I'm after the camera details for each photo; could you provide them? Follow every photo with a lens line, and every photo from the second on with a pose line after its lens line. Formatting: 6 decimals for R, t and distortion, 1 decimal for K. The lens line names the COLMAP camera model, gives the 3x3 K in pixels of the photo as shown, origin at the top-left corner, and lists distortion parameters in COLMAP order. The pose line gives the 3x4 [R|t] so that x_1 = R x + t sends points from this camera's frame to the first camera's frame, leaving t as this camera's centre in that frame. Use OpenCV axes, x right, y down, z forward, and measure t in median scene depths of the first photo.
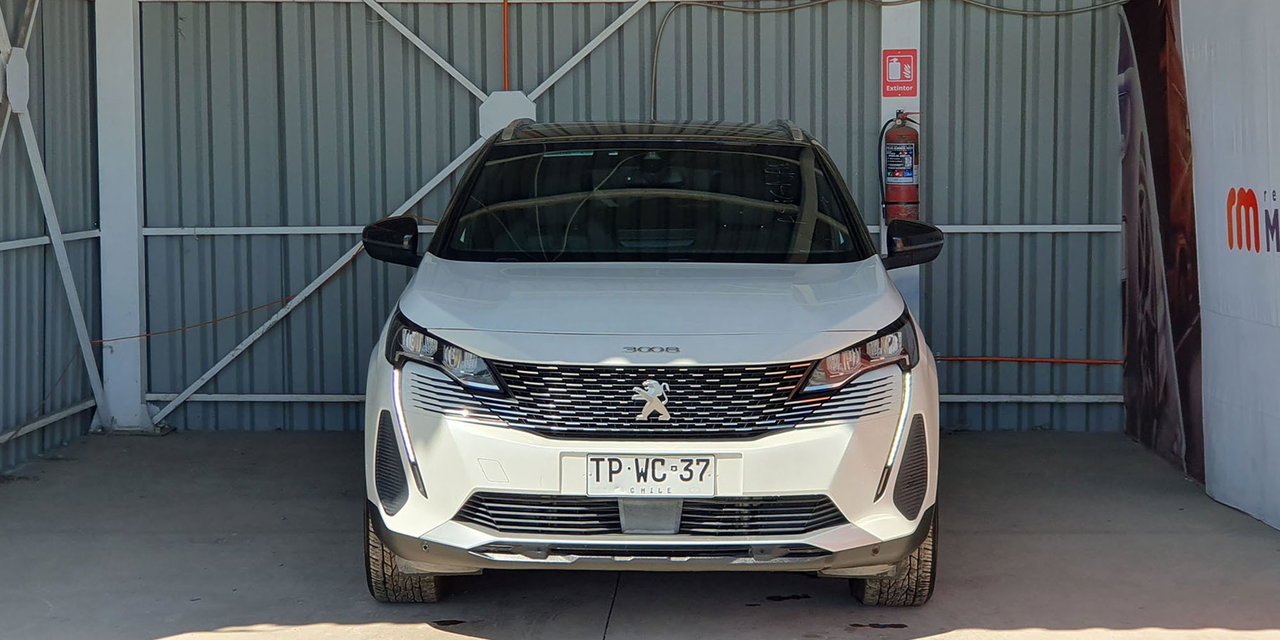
lens RADIAL K [[2654.0, 0, 636.2], [0, 2654.0, 342.5], [0, 0, 1]] dist [0.345420, 0.000000]
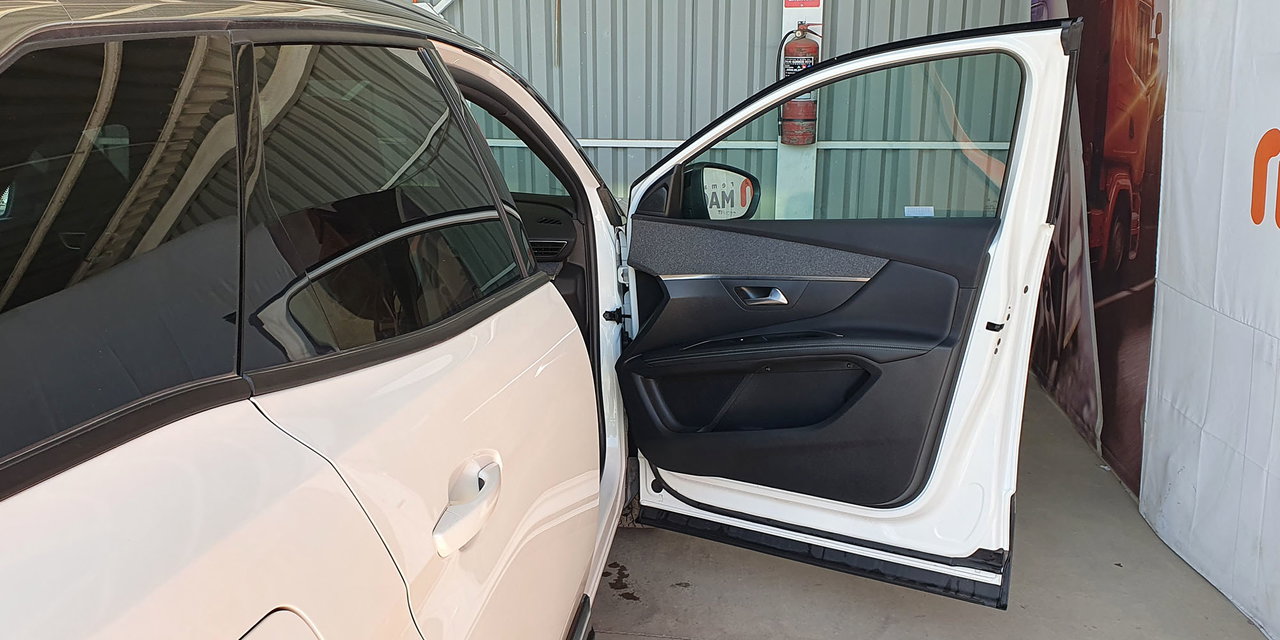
lens RADIAL K [[1154.3, 0, 600.6], [0, 1154.3, 356.9], [0, 0, 1]] dist [0.073162, -0.030033]
pose [[0.993516, 0.028702, -0.110006, 0.084241], [-0.008353, 0.983421, 0.181147, -0.047554], [0.113381, -0.179054, 0.977284, 0.614767]]
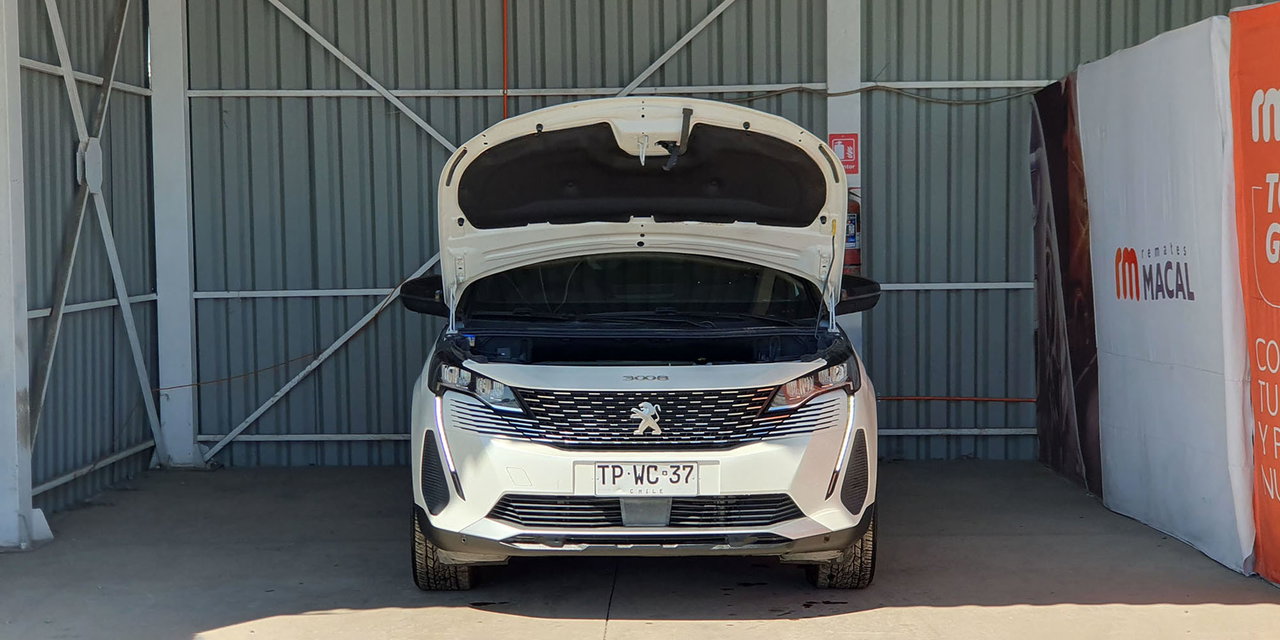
lens RADIAL K [[2654.0, 0, 648.5], [0, 2654.0, 384.5], [0, 0, 1]] dist [0.345420, 0.000000]
pose [[0.999735, -0.008845, 0.021250, -0.014034], [0.009129, 0.999870, -0.013295, 0.016053], [-0.021130, 0.013486, 0.999686, -0.176674]]
